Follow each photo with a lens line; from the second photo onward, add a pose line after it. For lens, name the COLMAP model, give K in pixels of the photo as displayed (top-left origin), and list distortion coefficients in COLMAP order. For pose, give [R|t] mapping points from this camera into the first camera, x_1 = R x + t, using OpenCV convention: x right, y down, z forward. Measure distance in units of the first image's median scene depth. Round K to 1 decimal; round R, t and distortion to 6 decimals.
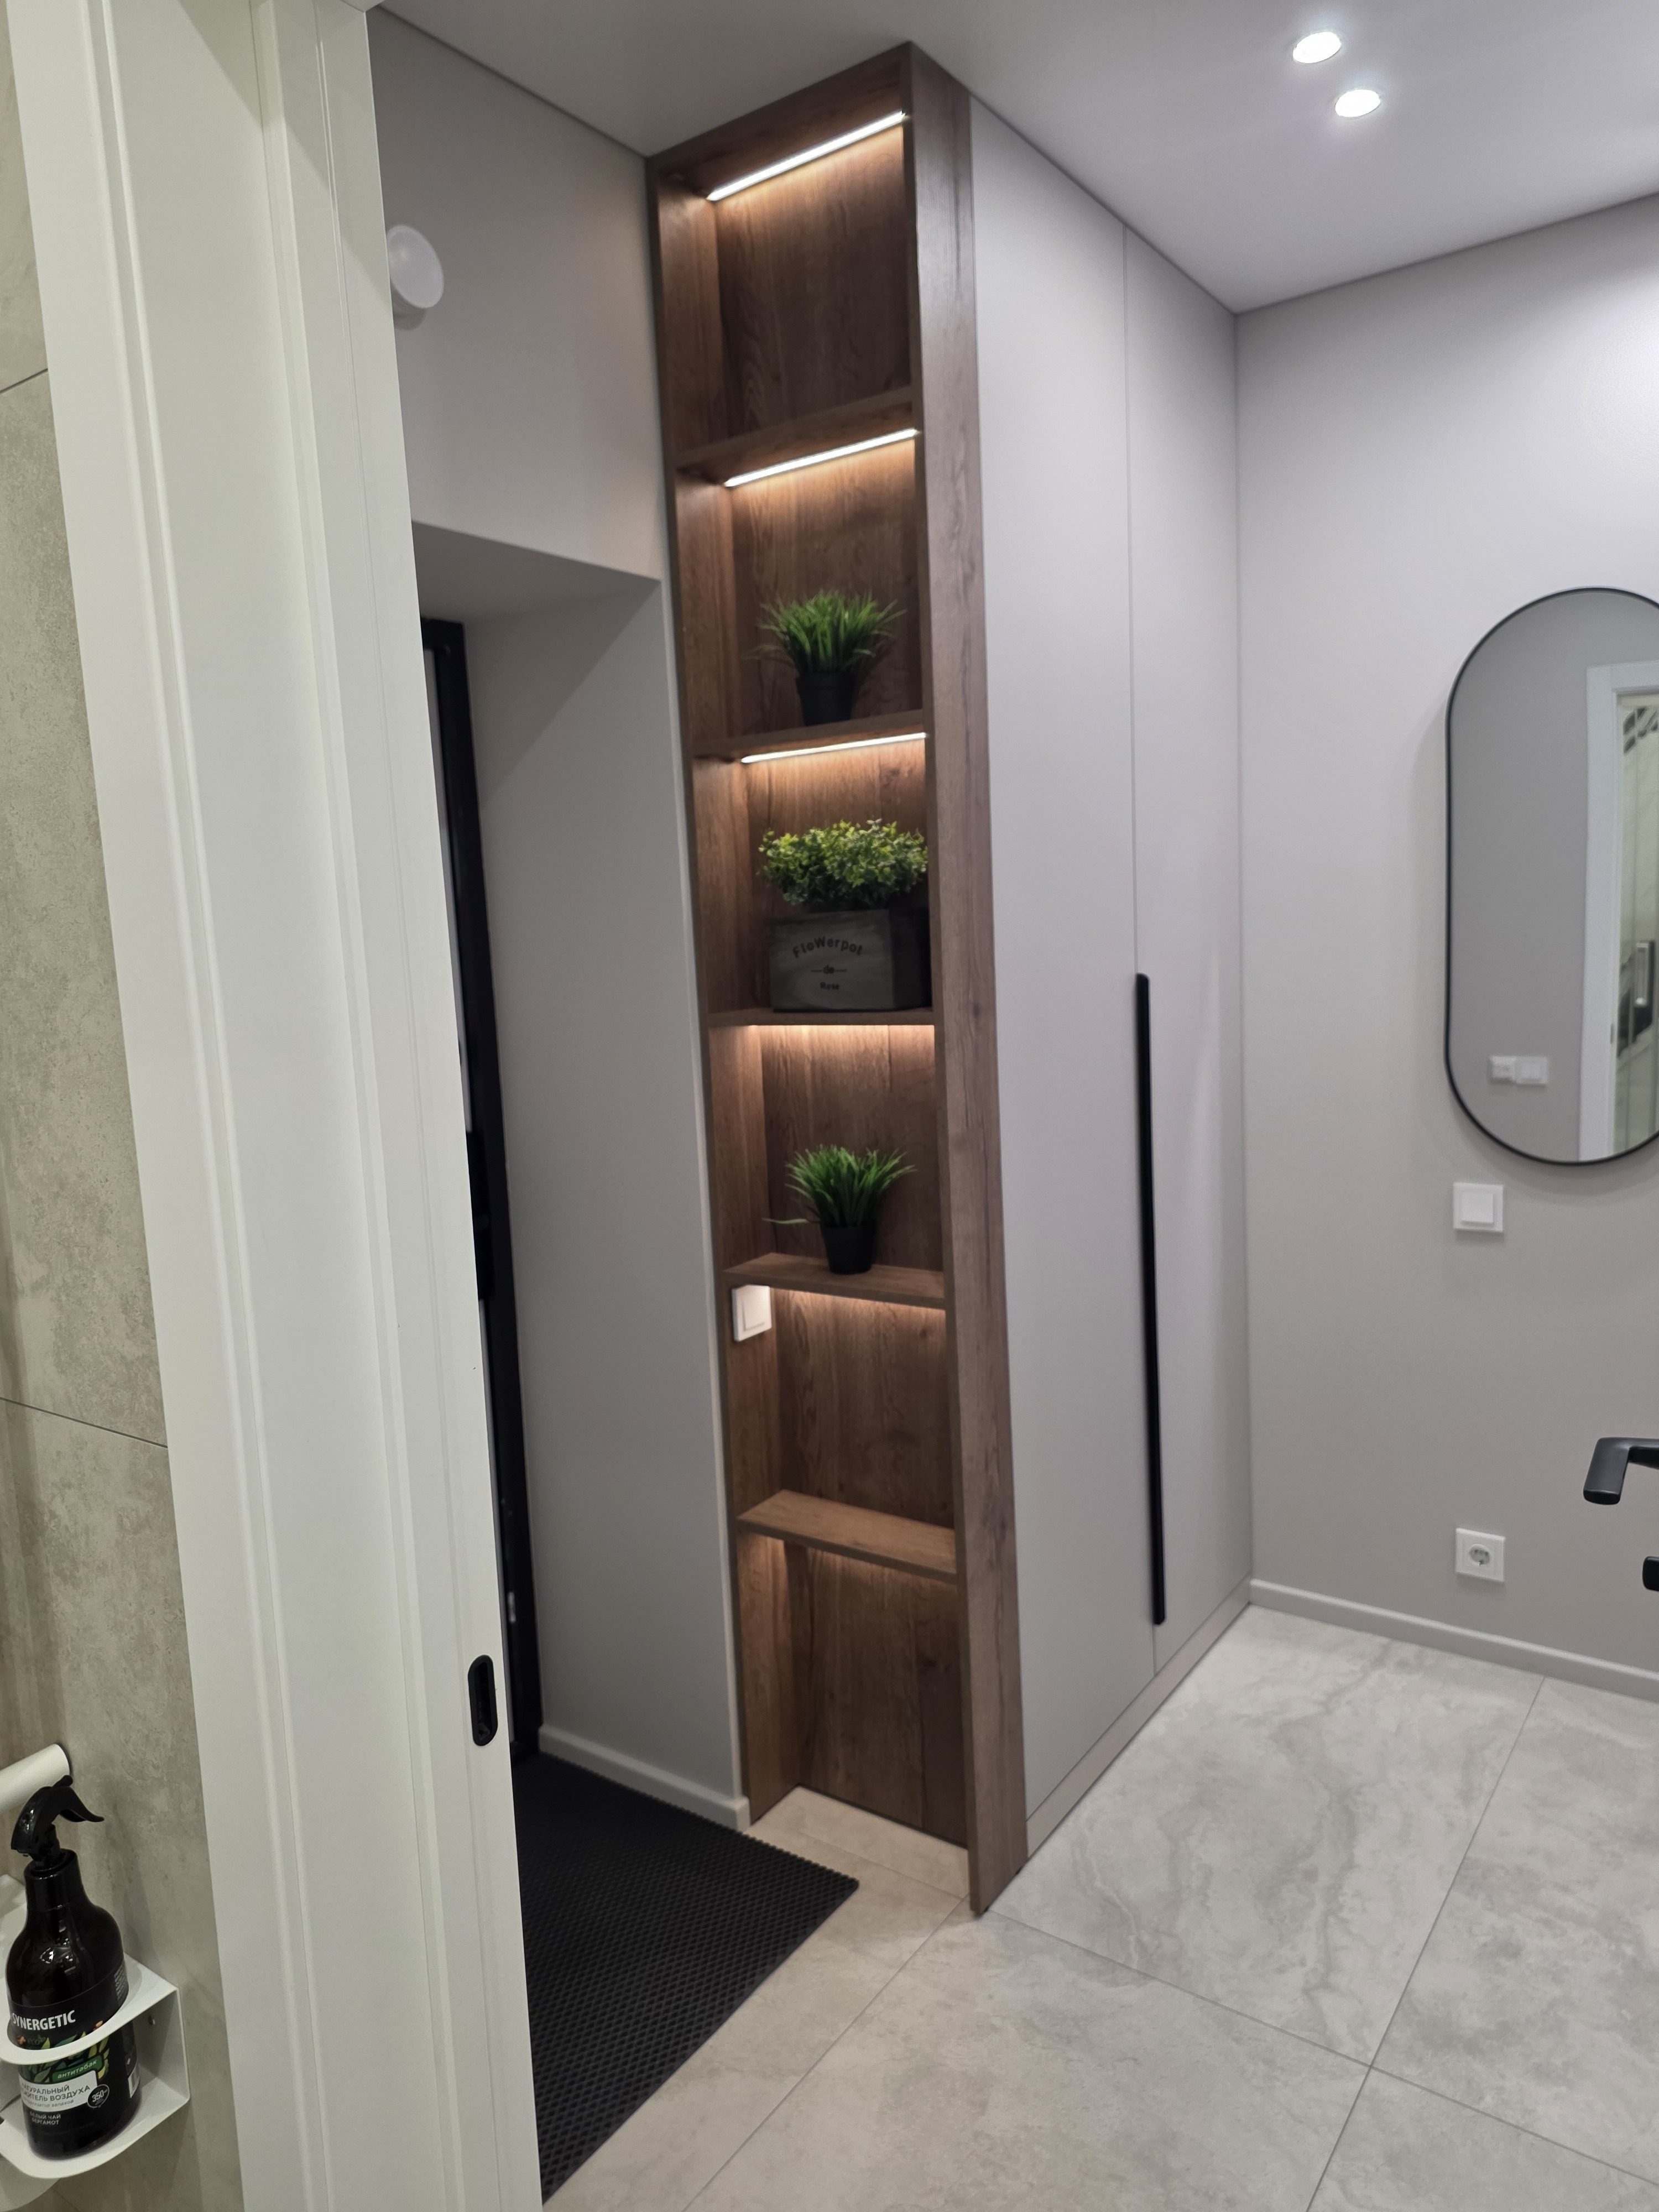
lens RADIAL K [[1470.5, 0, 838.9], [0, 1470.5, 1093.9], [0, 0, 1]] dist [0.039585, -0.029500]
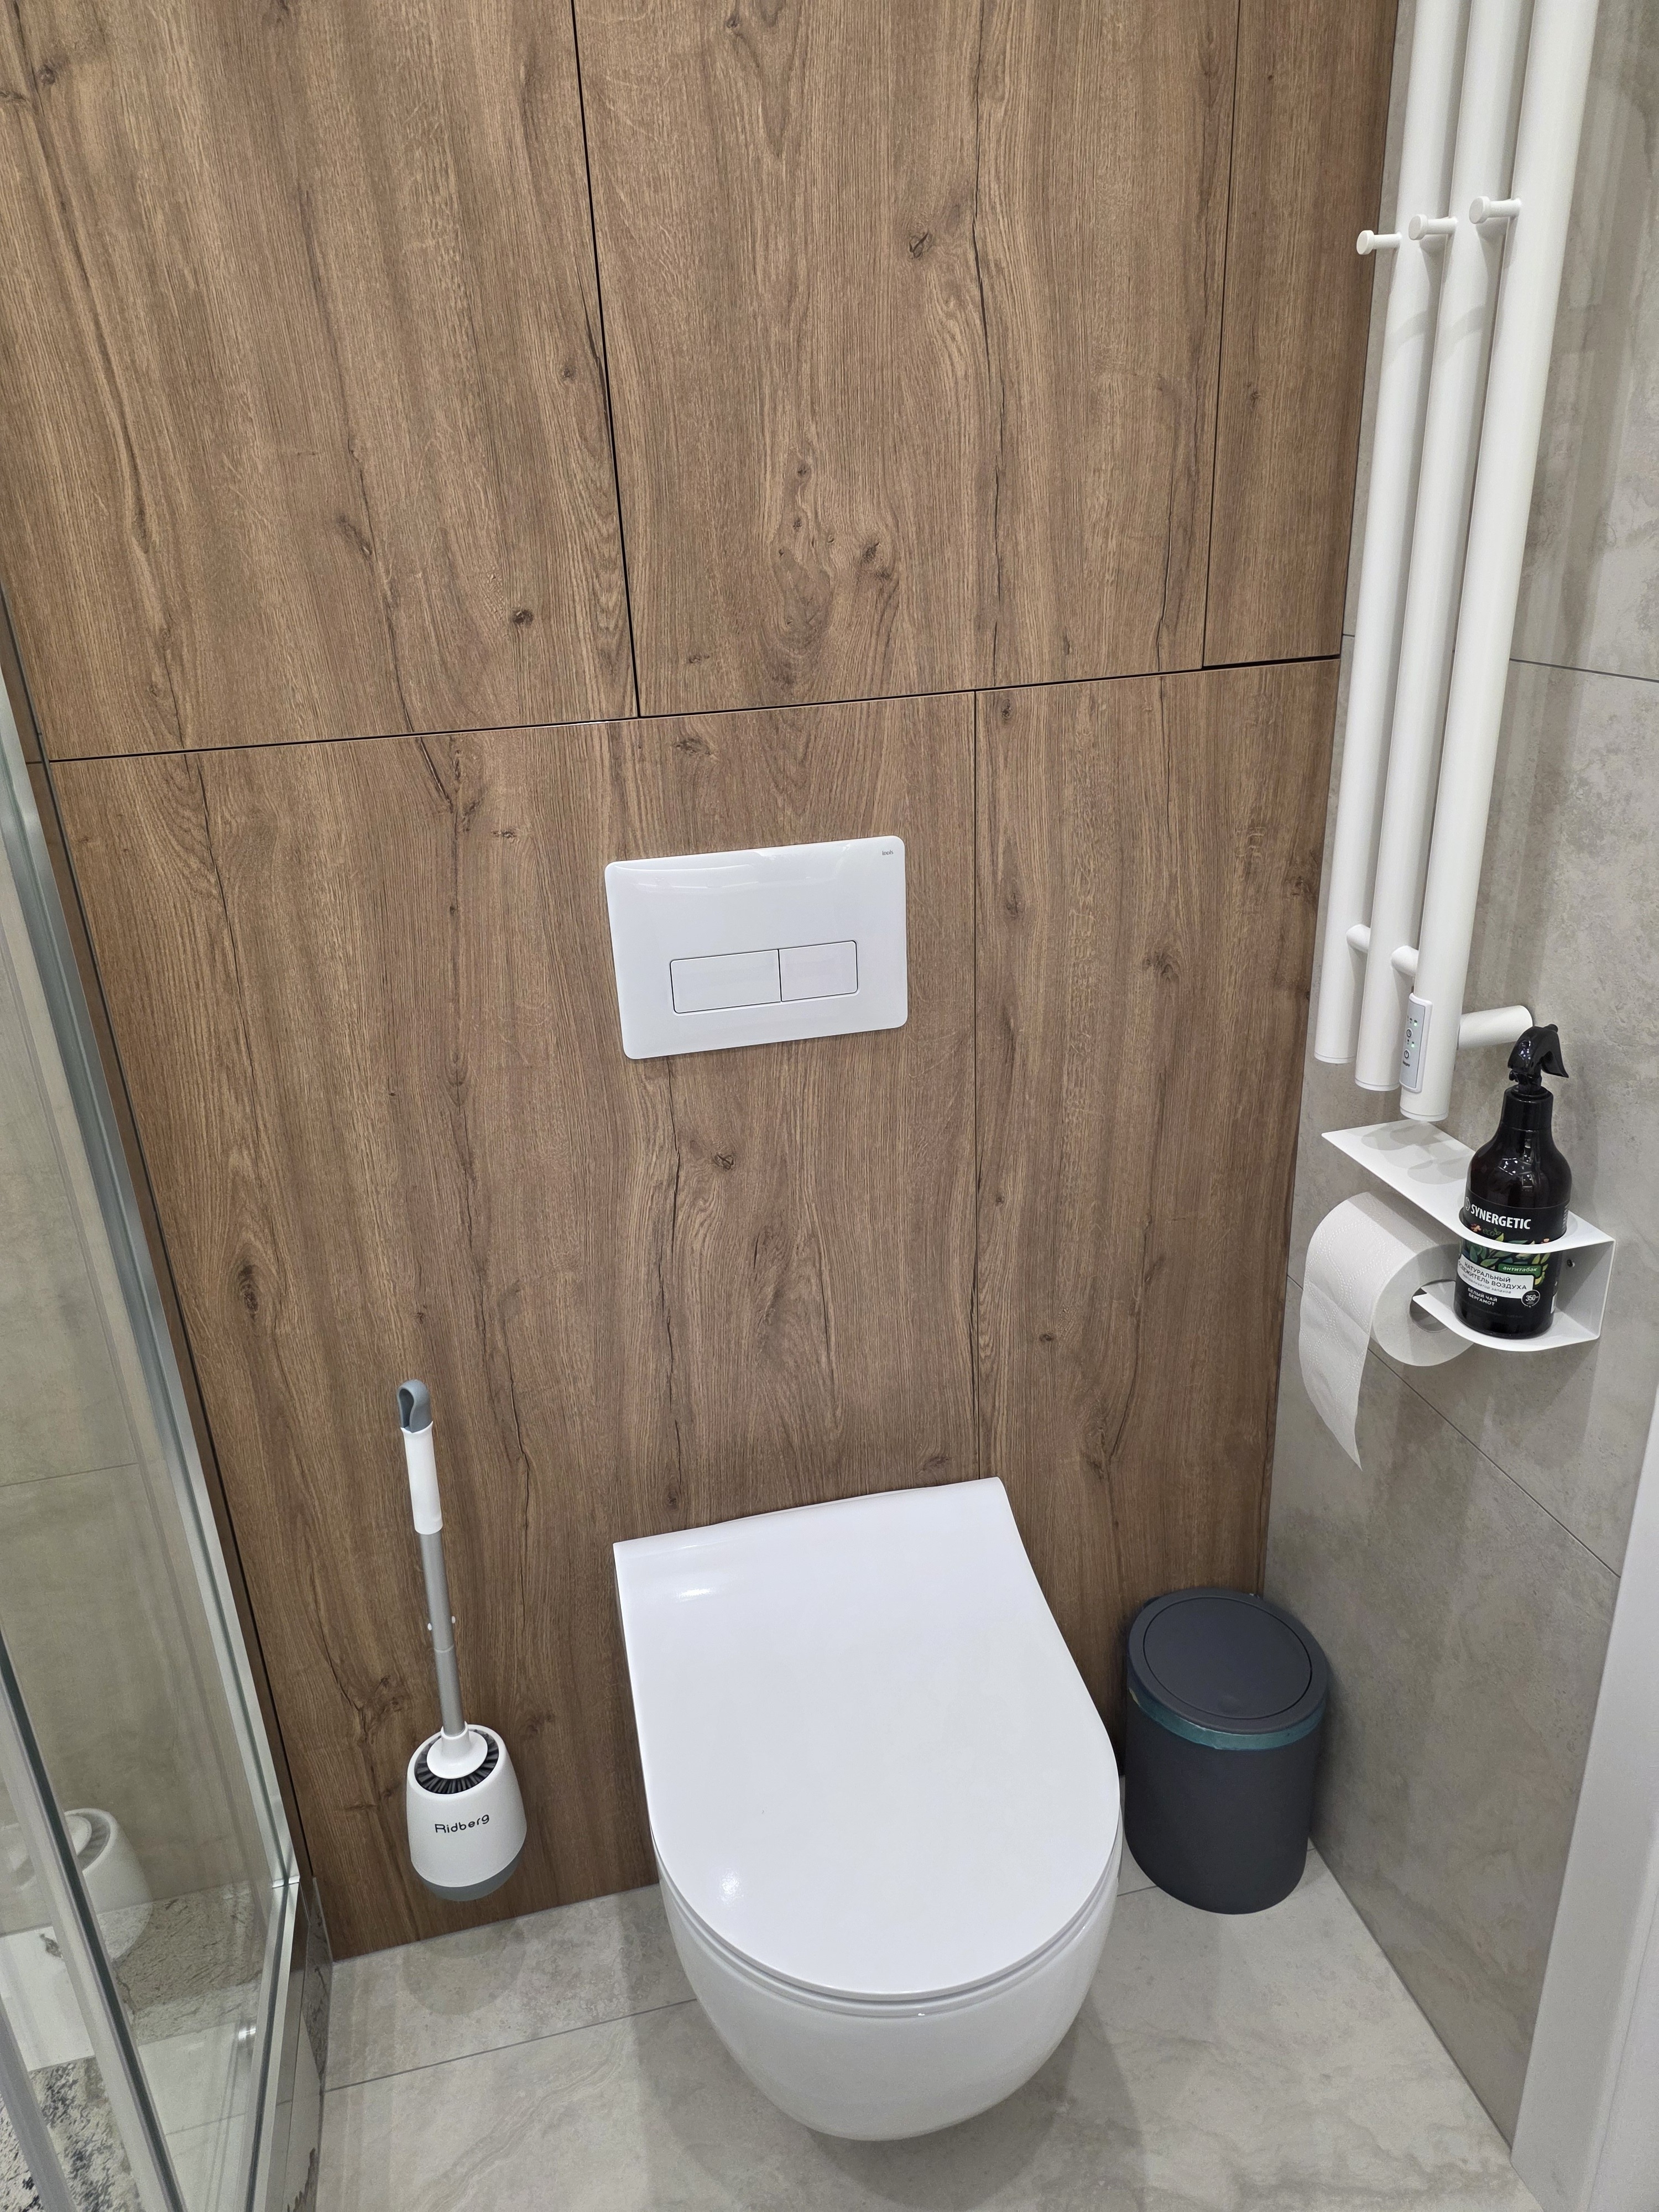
lens RADIAL K [[1470.5, 0, 838.9], [0, 1470.5, 1093.9], [0, 0, 1]] dist [0.039585, -0.029500]
pose [[0.755985, 0.271247, -0.595745, -0.259057], [-0.081339, 0.941977, 0.325673, 0.200464], [0.649516, -0.197746, 0.734184, -0.120448]]
